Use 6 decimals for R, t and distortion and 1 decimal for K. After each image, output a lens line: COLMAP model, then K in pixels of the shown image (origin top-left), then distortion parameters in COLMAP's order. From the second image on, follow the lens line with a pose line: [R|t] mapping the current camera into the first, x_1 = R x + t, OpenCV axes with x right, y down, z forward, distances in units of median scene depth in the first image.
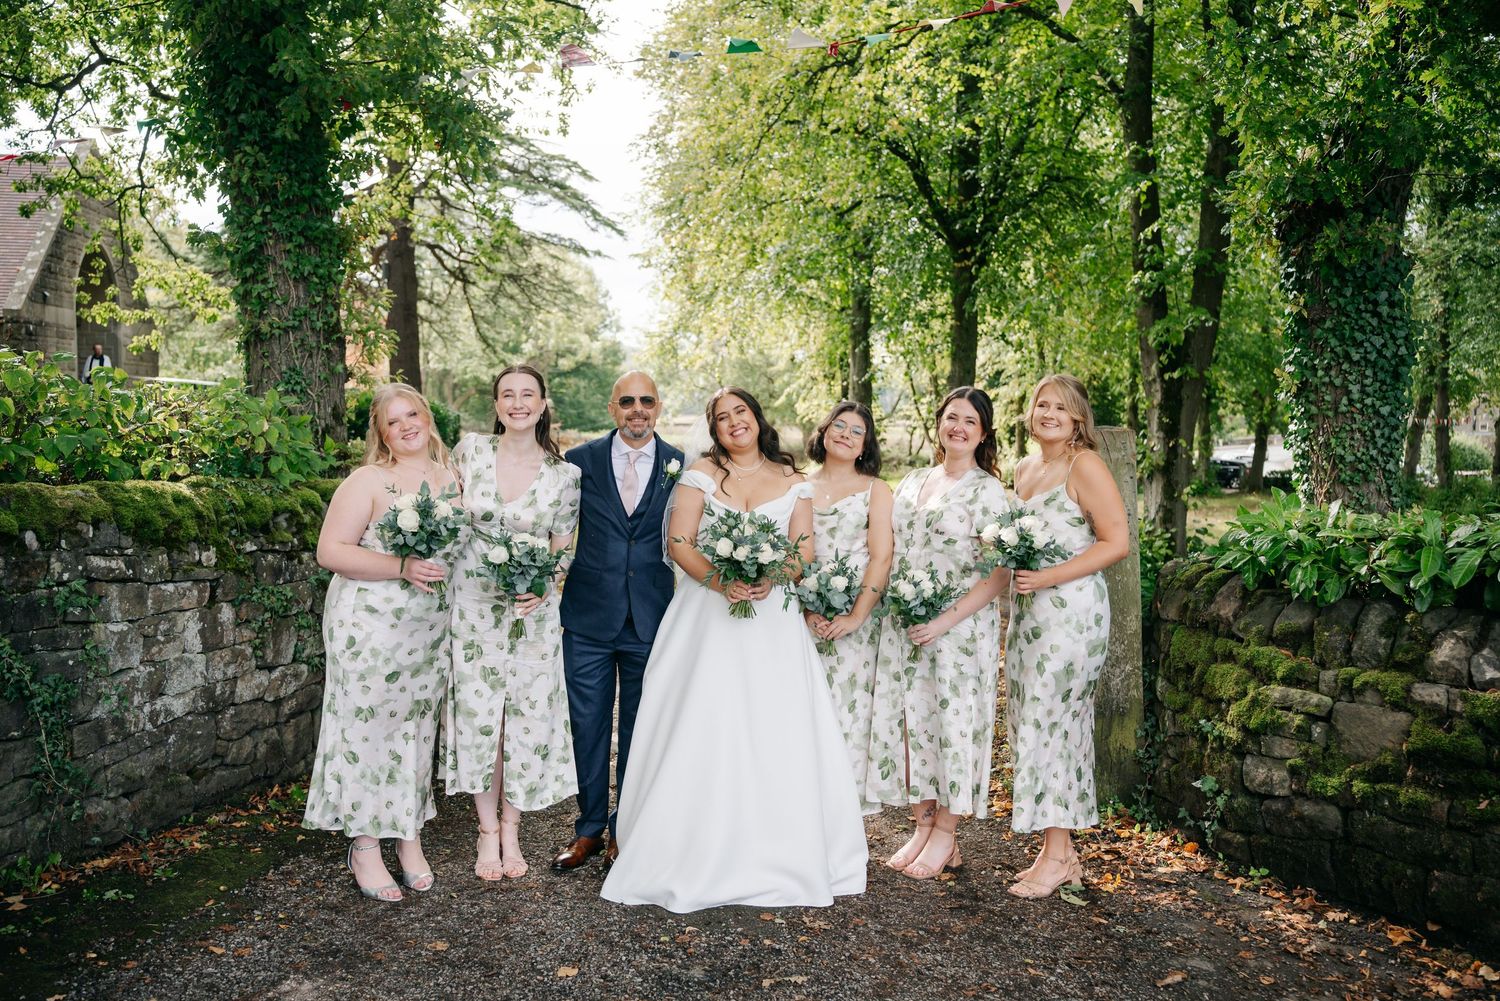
lens RADIAL K [[1215.2, 0, 748.7], [0, 1215.2, 510.1], [0, 0, 1]] dist [-0.008267, 0.010440]
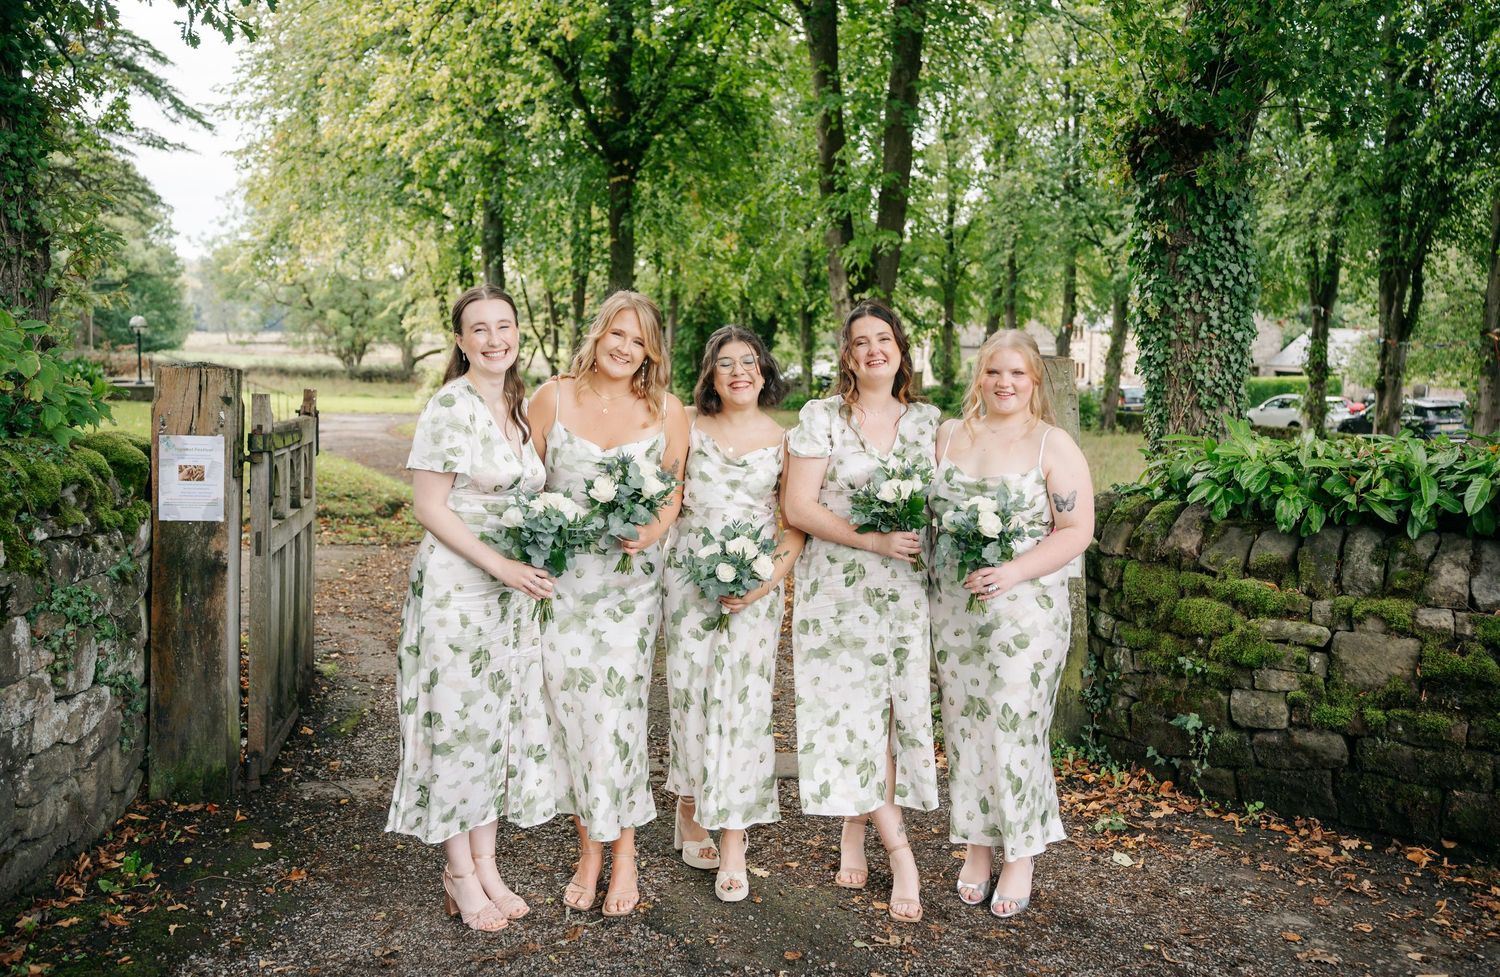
lens RADIAL K [[1218.2, 0, 751.4], [0, 1218.2, 476.9], [0, 0, 1]] dist [-0.000916, 0.009003]
pose [[0.941374, -0.041813, 0.334764, -0.250222], [0.028205, 0.998570, 0.045408, -0.024275], [-0.336184, -0.033304, 0.941207, 0.179336]]
